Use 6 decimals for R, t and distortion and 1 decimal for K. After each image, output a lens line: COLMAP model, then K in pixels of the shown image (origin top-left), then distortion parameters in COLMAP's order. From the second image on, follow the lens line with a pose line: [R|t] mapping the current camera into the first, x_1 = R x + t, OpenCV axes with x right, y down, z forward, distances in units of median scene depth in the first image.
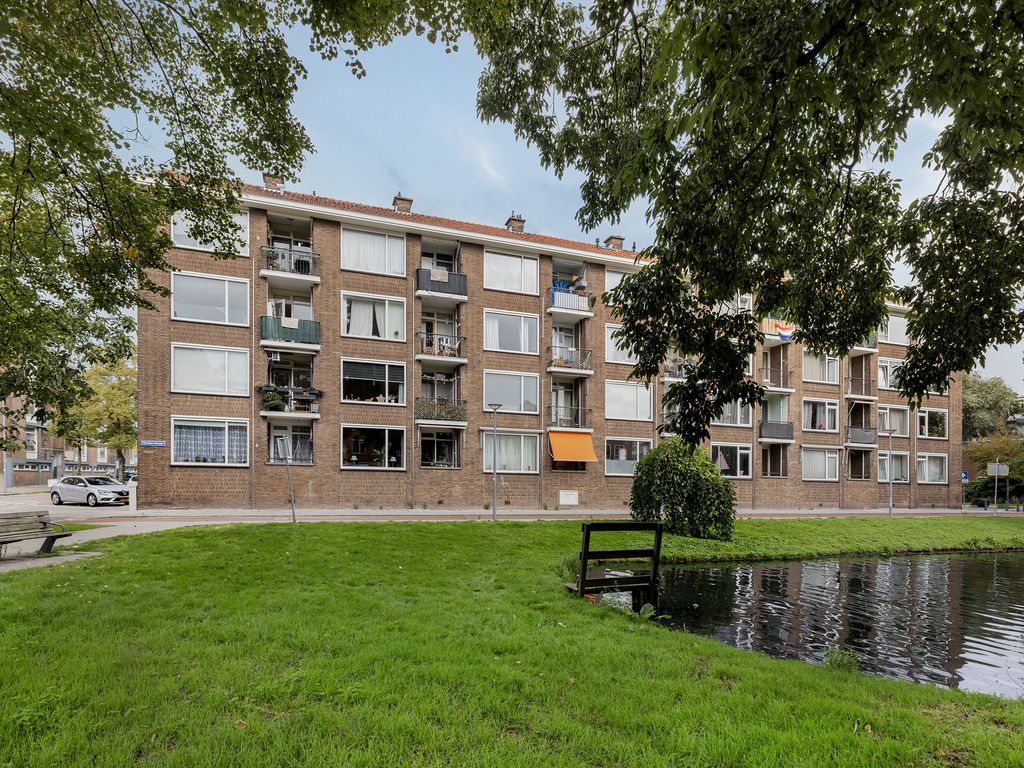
lens RADIAL K [[581.9, 0, 544.0], [0, 581.9, 481.5], [0, 0, 1]] dist [-0.000461, -0.000768]
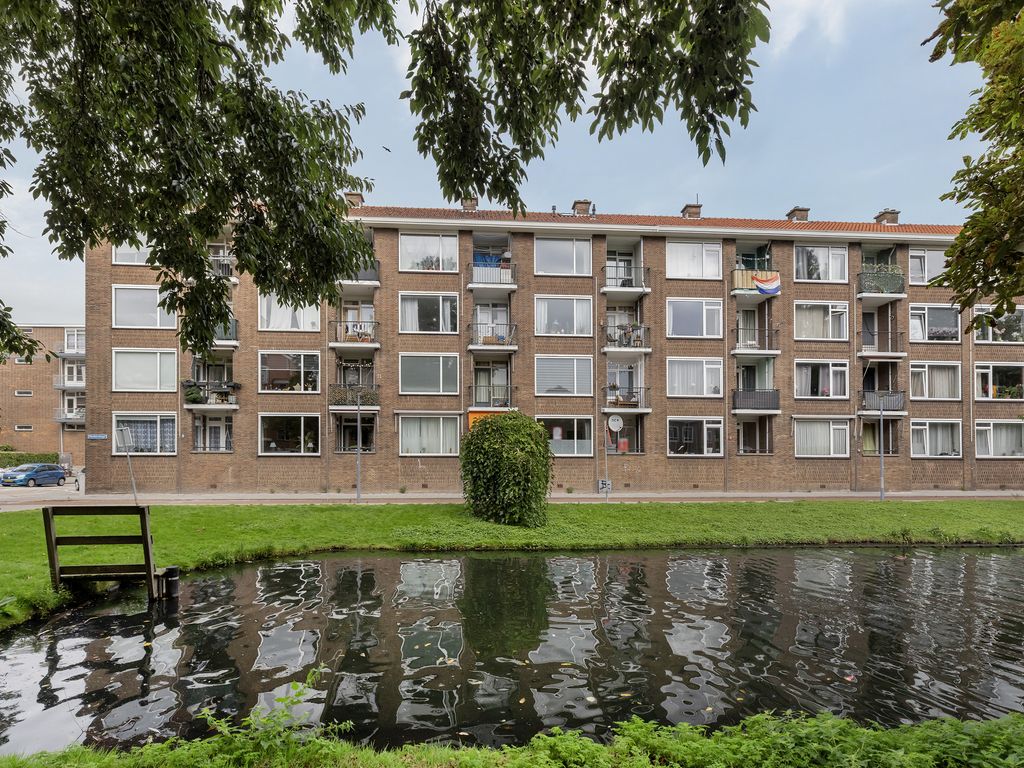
lens RADIAL K [[581.9, 0, 534.9], [0, 581.9, 452.3], [0, 0, 1]] dist [-0.000461, -0.000768]
pose [[0.961659, -0.024337, -0.273166, 0.351498], [0.016816, 0.999413, -0.029843, 0.010401], [0.273732, 0.024105, 0.961504, 0.101121]]
